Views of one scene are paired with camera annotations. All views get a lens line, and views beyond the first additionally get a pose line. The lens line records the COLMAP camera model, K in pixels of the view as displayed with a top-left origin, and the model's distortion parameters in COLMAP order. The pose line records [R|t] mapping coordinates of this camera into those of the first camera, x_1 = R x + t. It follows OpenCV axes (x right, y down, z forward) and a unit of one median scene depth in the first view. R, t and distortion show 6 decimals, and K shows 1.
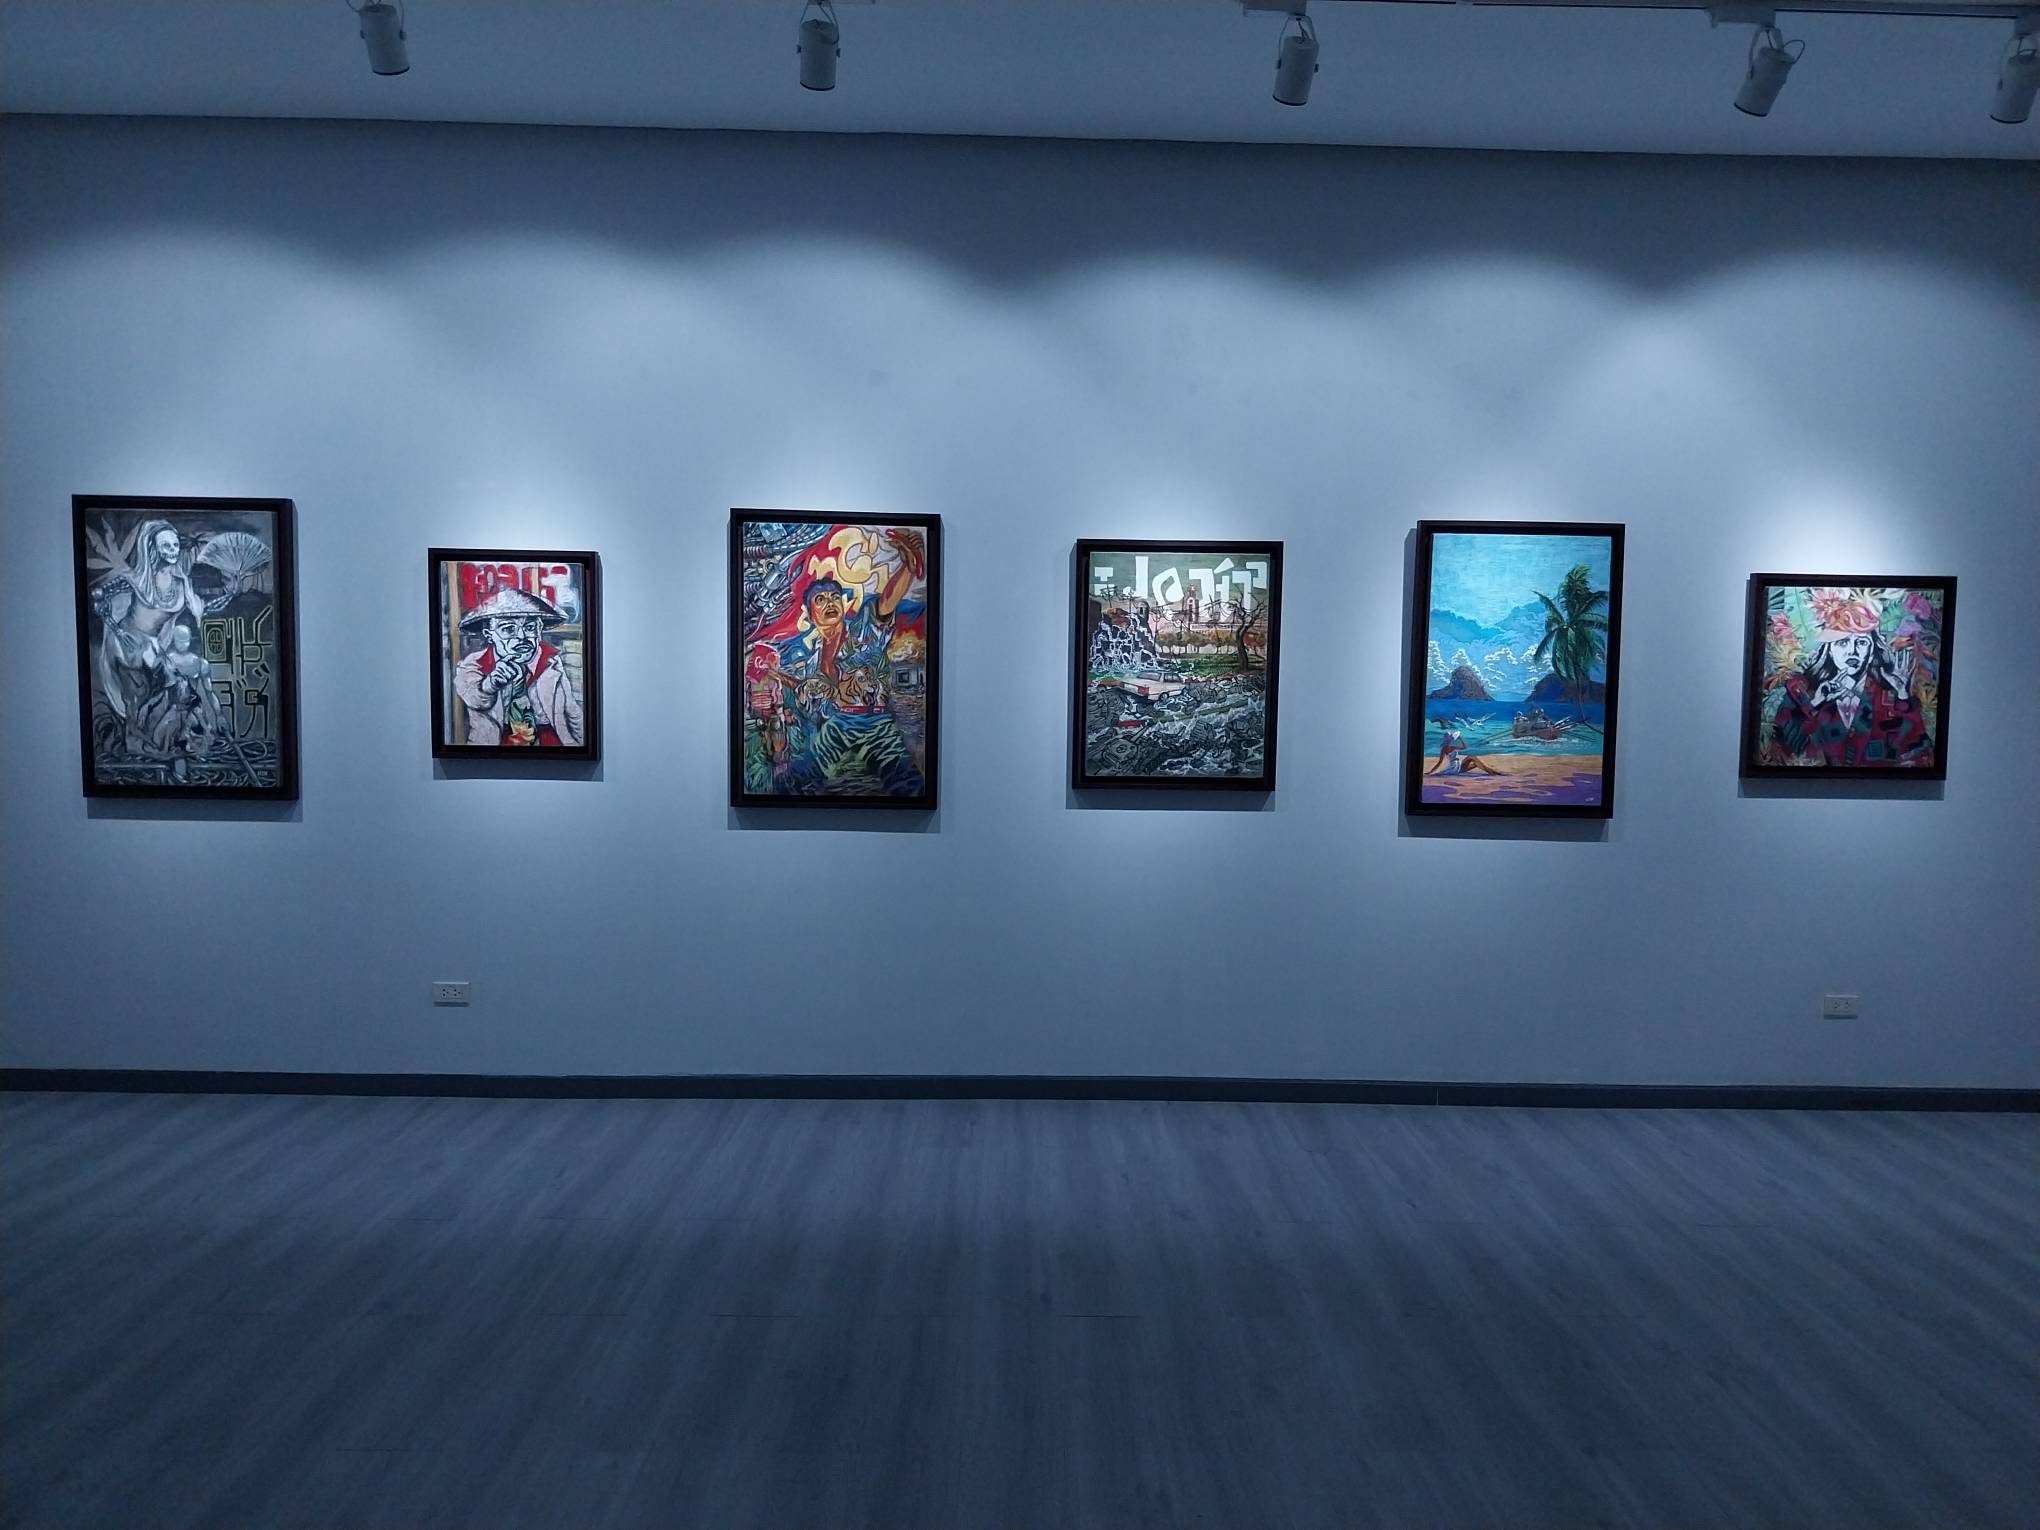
lens RADIAL K [[1533.9, 0, 1023.1], [0, 1533.9, 770.8], [0, 0, 1]] dist [0.023129, -0.019257]
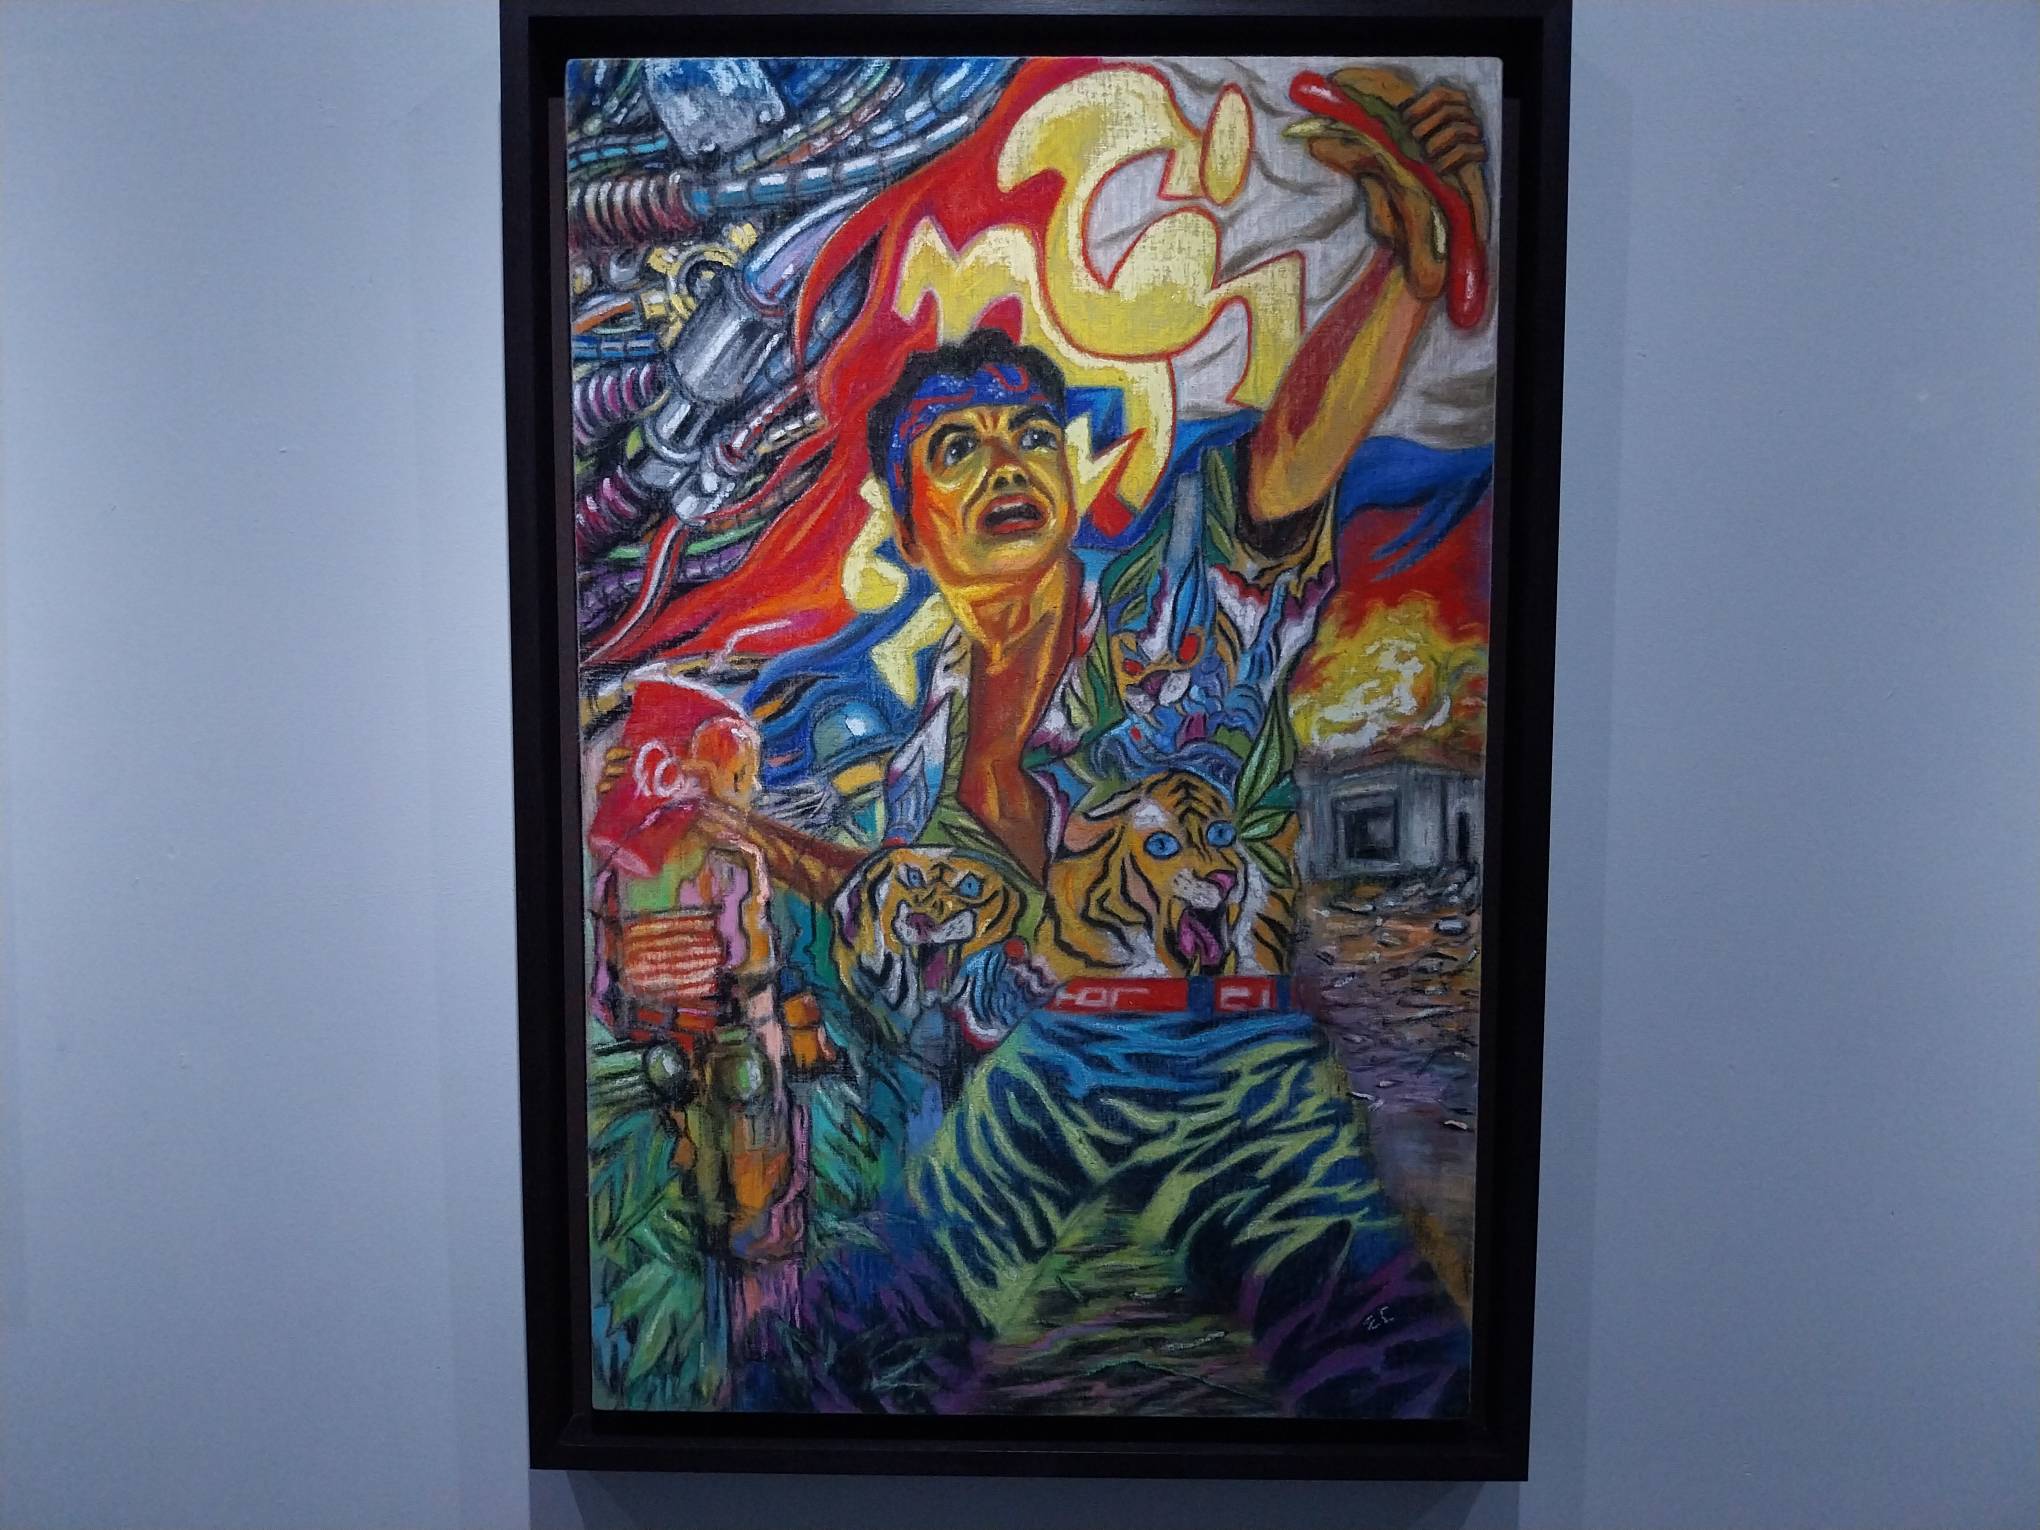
lens RADIAL K [[1533.9, 0, 1019.2], [0, 1533.9, 761.1], [0, 0, 1]] dist [0.023129, -0.019257]
pose [[0.998023, -0.018041, -0.060209, -0.118010], [0.012605, 0.995910, -0.089471, -0.055987], [0.061577, 0.088535, 0.994168, 0.844212]]
